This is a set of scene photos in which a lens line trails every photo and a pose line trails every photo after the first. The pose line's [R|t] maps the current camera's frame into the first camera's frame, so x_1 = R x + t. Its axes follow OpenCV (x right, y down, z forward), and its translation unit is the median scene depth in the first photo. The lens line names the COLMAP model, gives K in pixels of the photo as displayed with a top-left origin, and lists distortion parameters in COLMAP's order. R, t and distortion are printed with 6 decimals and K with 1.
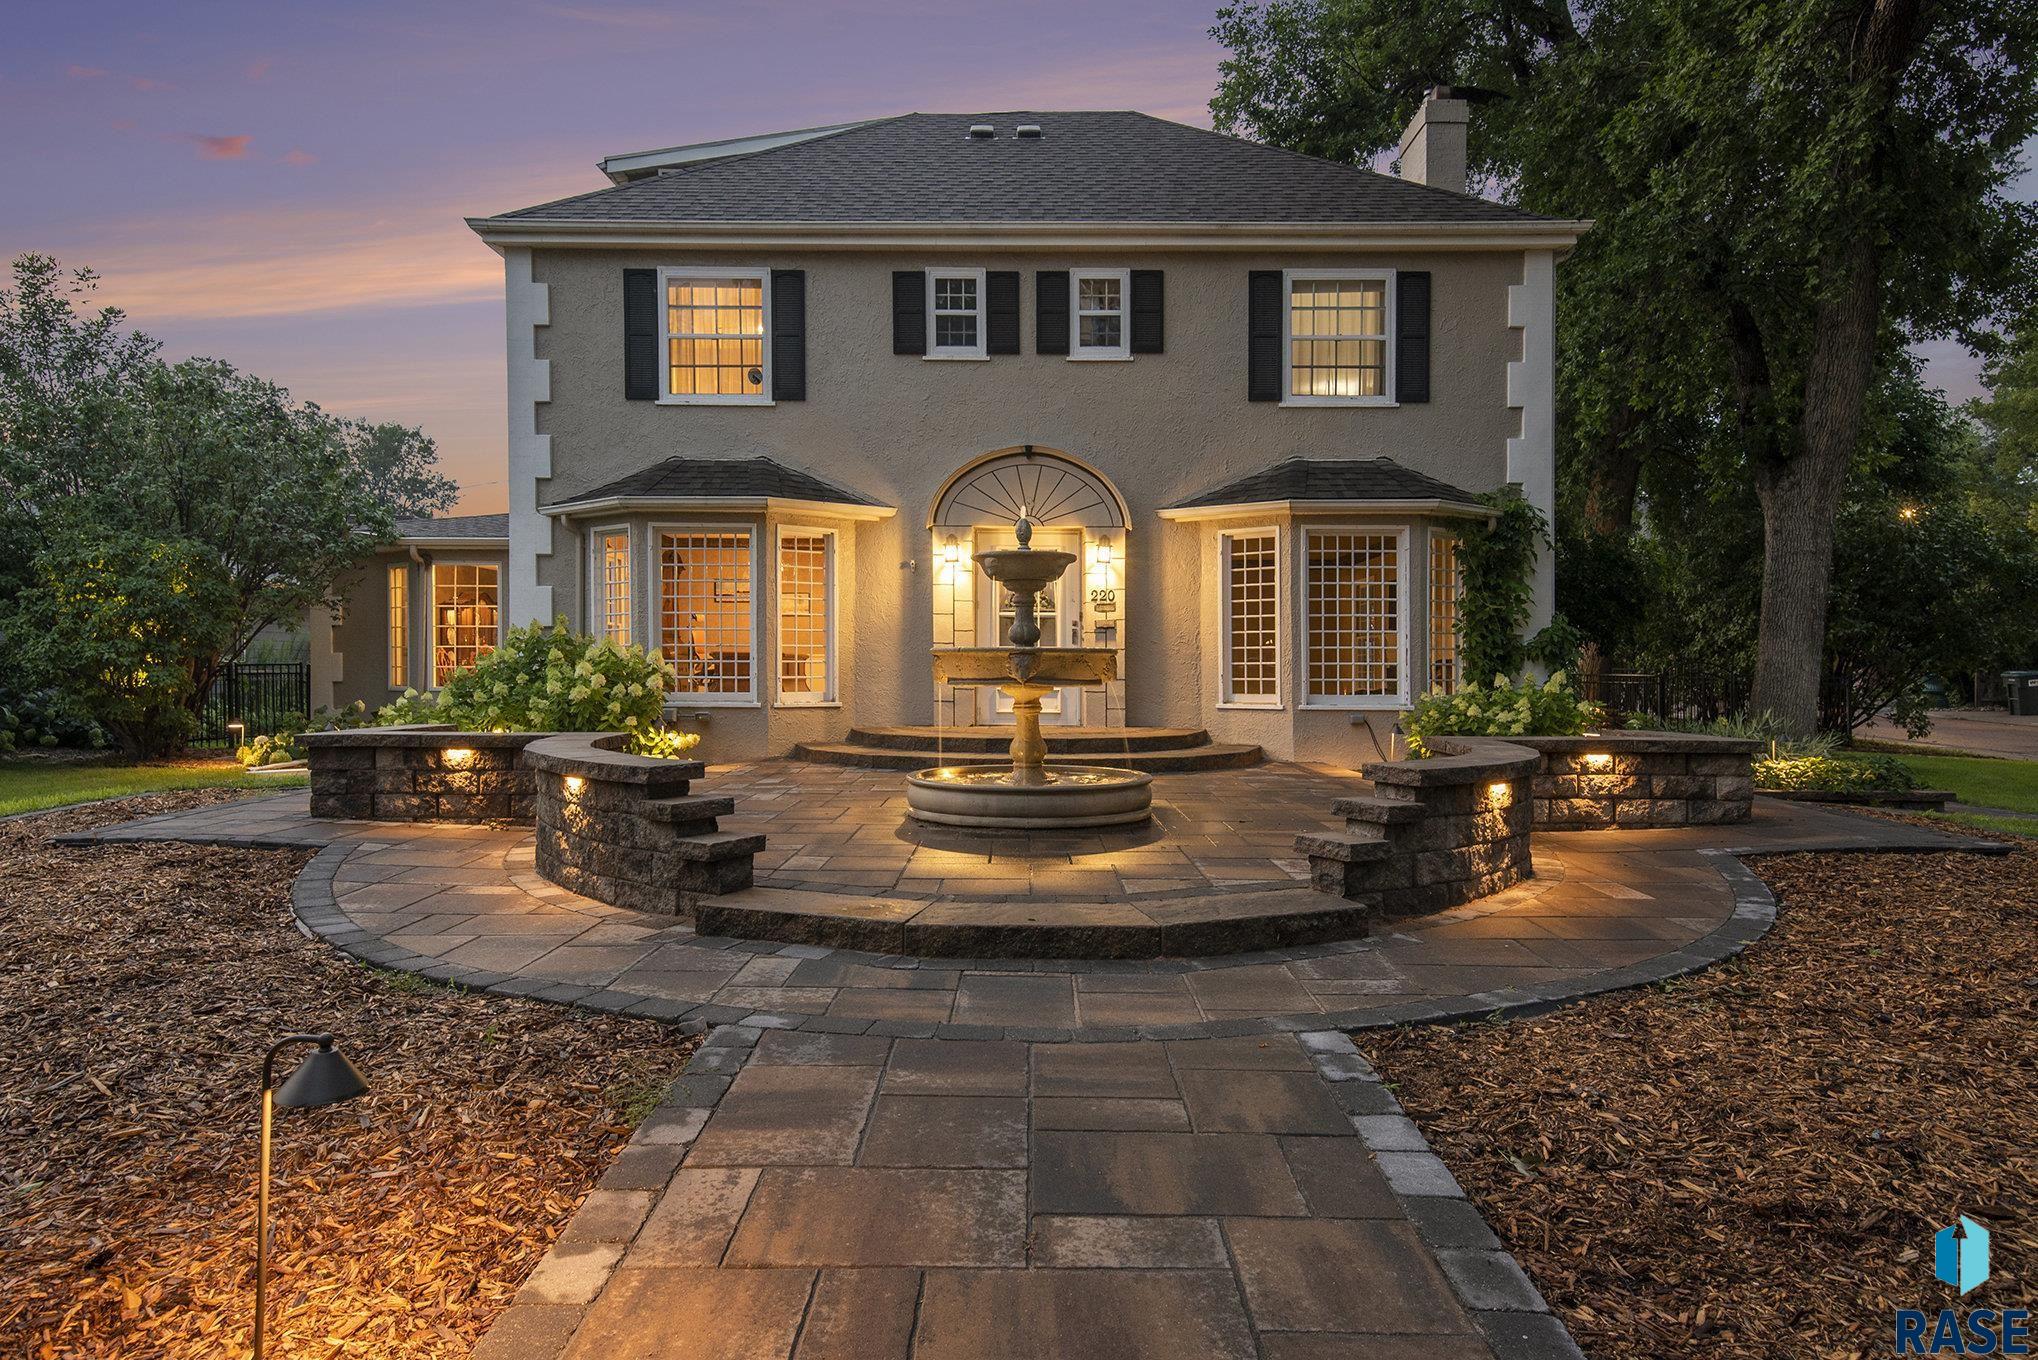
lens RADIAL K [[1170.7, 0, 1020.0], [0, 1170.7, 722.7], [0, 0, 1]] dist [0.031805, 0.000018]
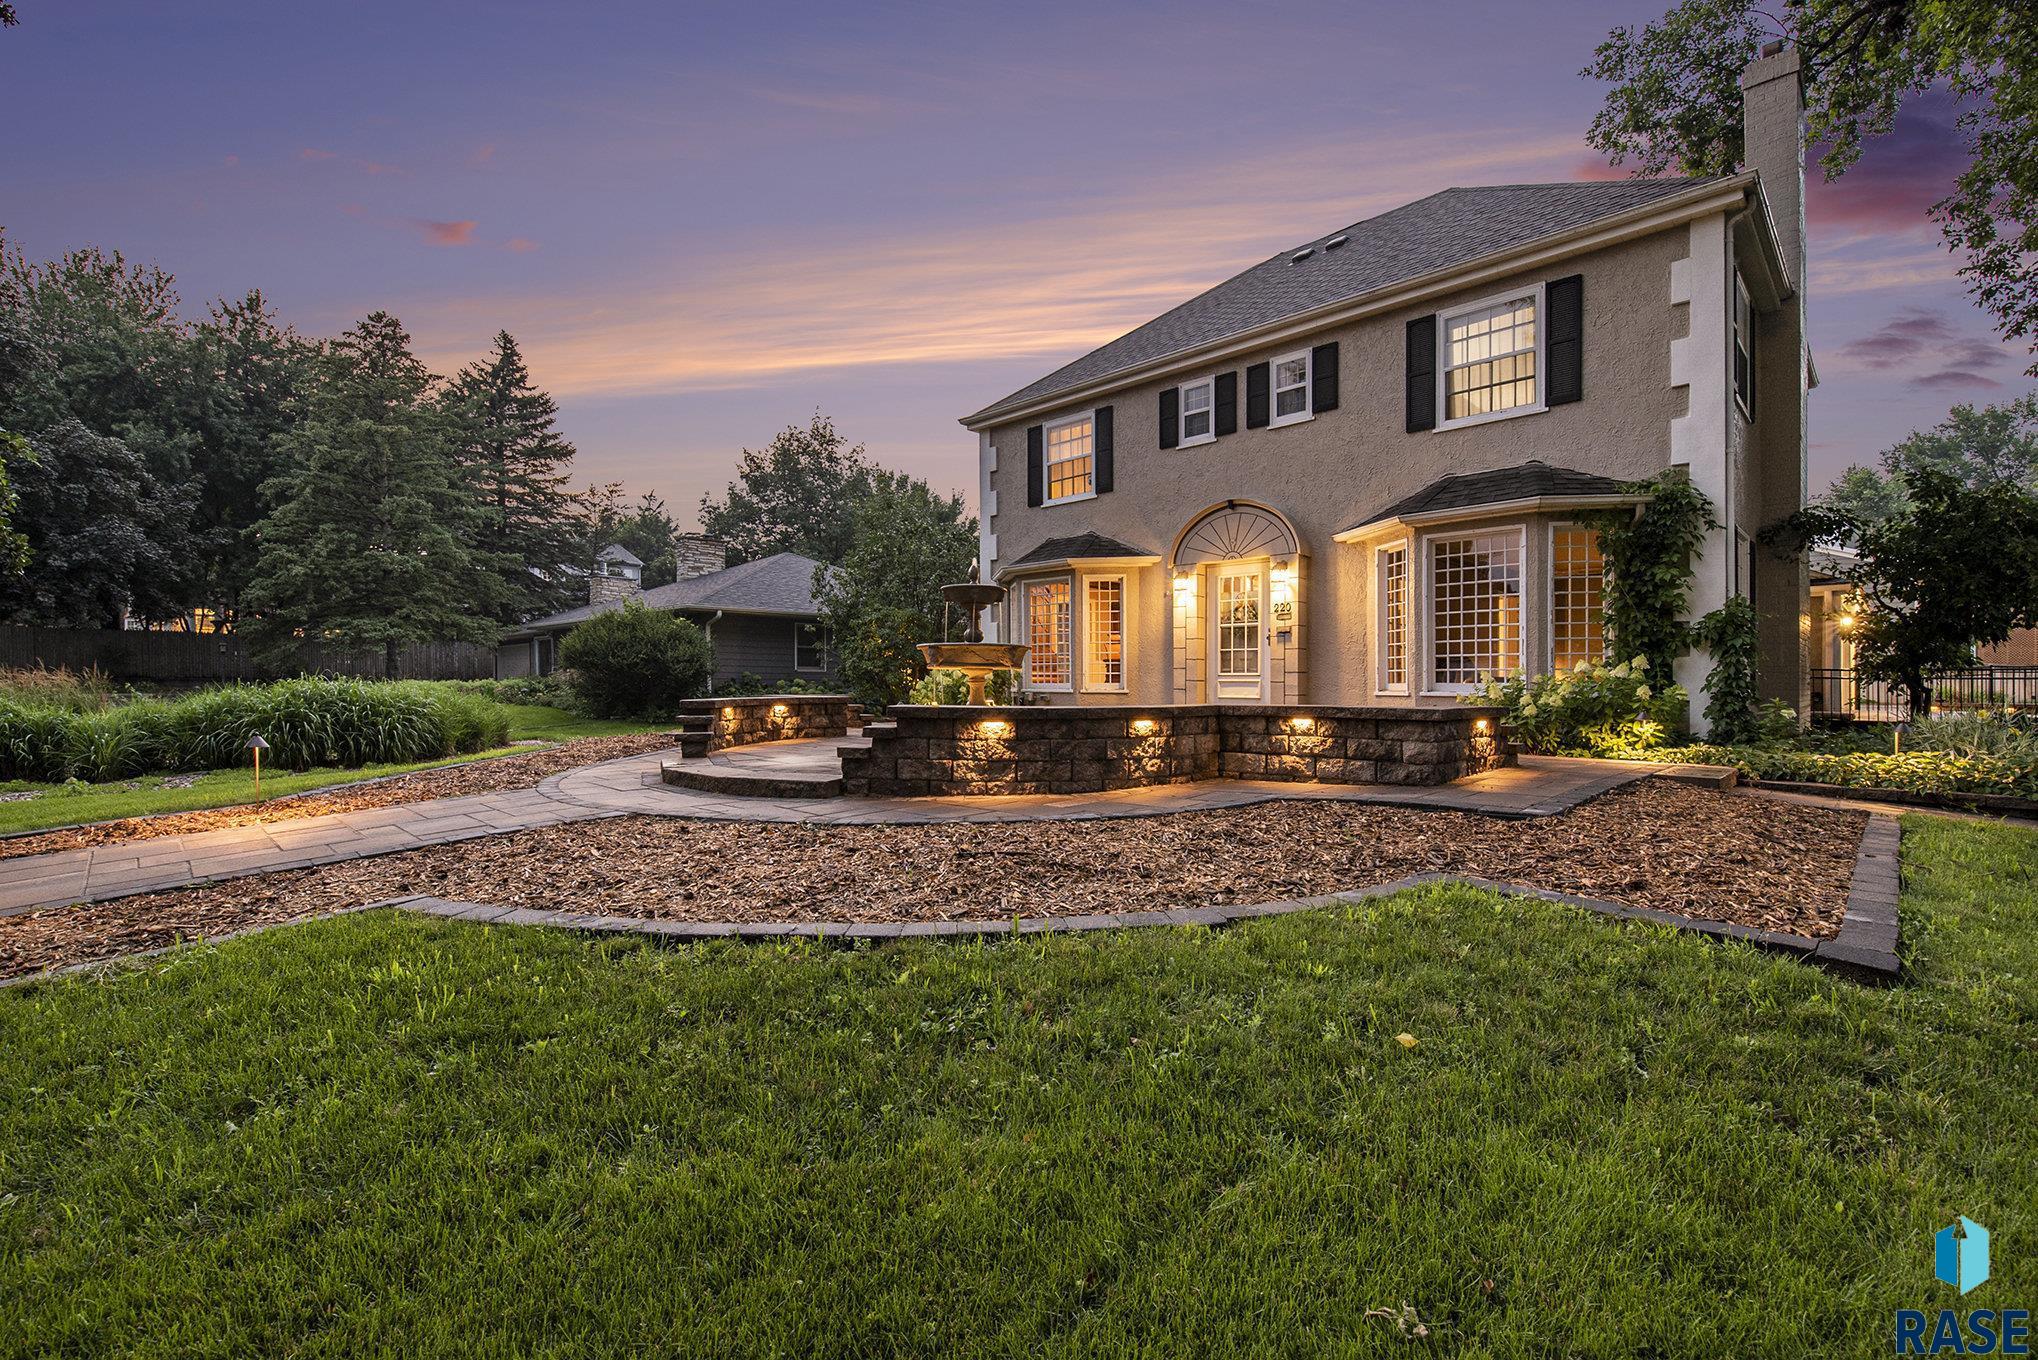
lens RADIAL K [[890.7, 0, 1018.2], [0, 890.7, 719.7], [0, 0, 1]] dist [0.027417, -0.000142]
pose [[0.727912, 0.023063, -0.685282, 0.532022], [-0.028839, 0.999580, 0.003008, 0.019780], [0.685063, 0.017573, 0.728271, 0.089714]]
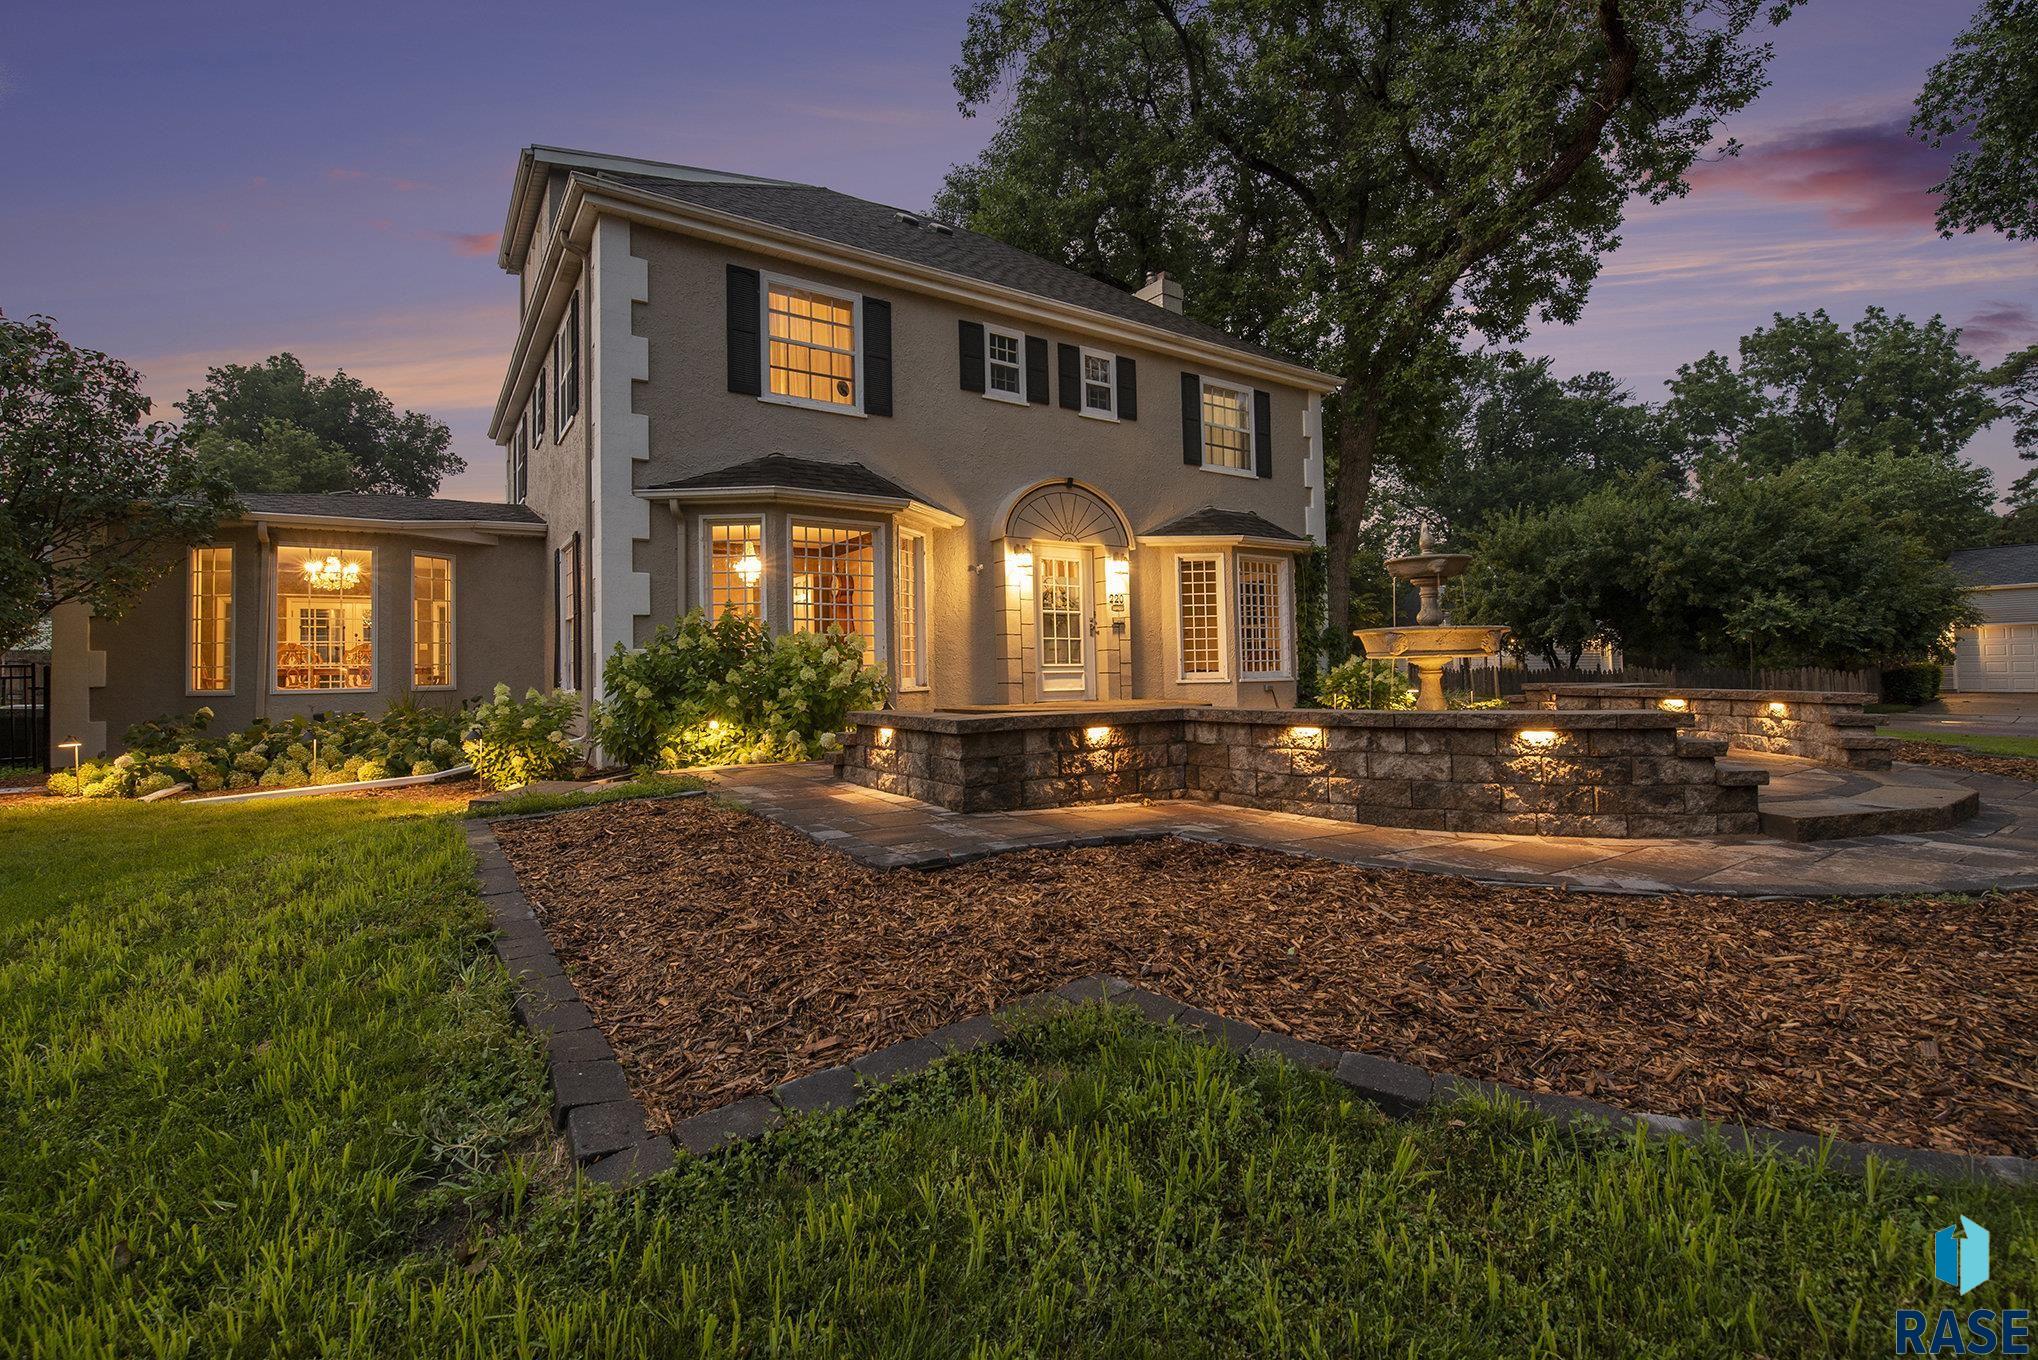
lens RADIAL K [[882.4, 0, 968.6], [0, 882.4, 672.4], [0, 0, 1]] dist [-0.002097, -0.000289]
pose [[0.831463, -0.017068, 0.555318, -0.602018], [0.043295, 0.998479, -0.034135, -0.001299], [-0.553890, 0.052424, 0.830938, 0.284311]]
